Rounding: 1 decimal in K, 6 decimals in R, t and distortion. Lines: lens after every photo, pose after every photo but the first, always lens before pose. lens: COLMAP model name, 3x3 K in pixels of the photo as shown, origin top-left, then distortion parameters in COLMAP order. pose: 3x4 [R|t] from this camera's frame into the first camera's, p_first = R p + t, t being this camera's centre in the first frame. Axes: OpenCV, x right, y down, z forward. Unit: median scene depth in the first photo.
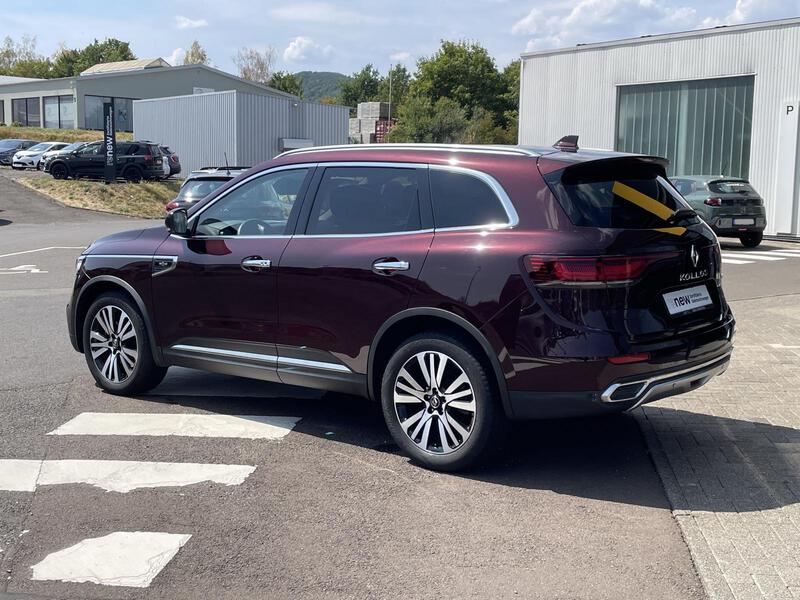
lens RADIAL K [[982.5, 0, 401.6], [0, 982.5, 300.5], [0, 0, 1]] dist [0.091809, 0.000000]
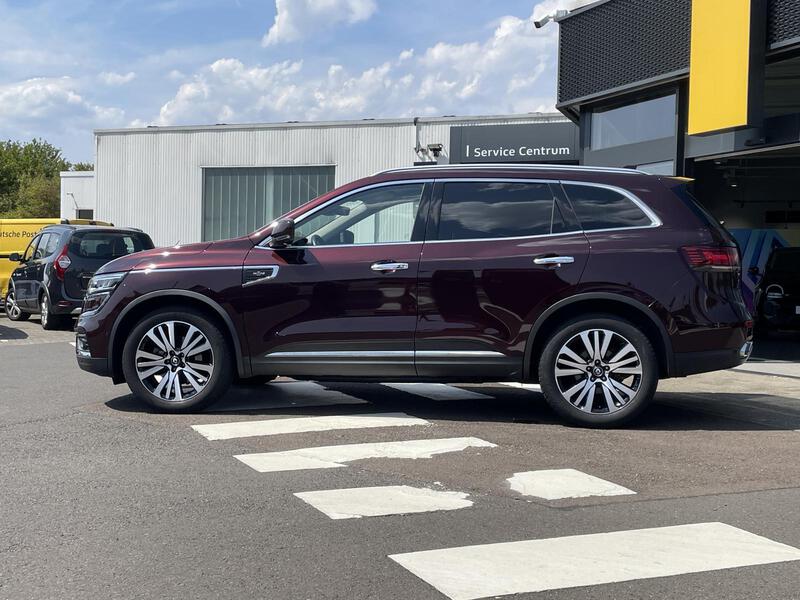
lens RADIAL K [[982.5, 0, 404.6], [0, 982.5, 298.5], [0, 0, 1]] dist [0.091809, 0.000000]
pose [[0.857655, -0.006267, 0.514188, -0.772786], [0.055460, 0.995220, -0.080376, 0.095489], [-0.511227, 0.097452, 0.853903, 0.072039]]
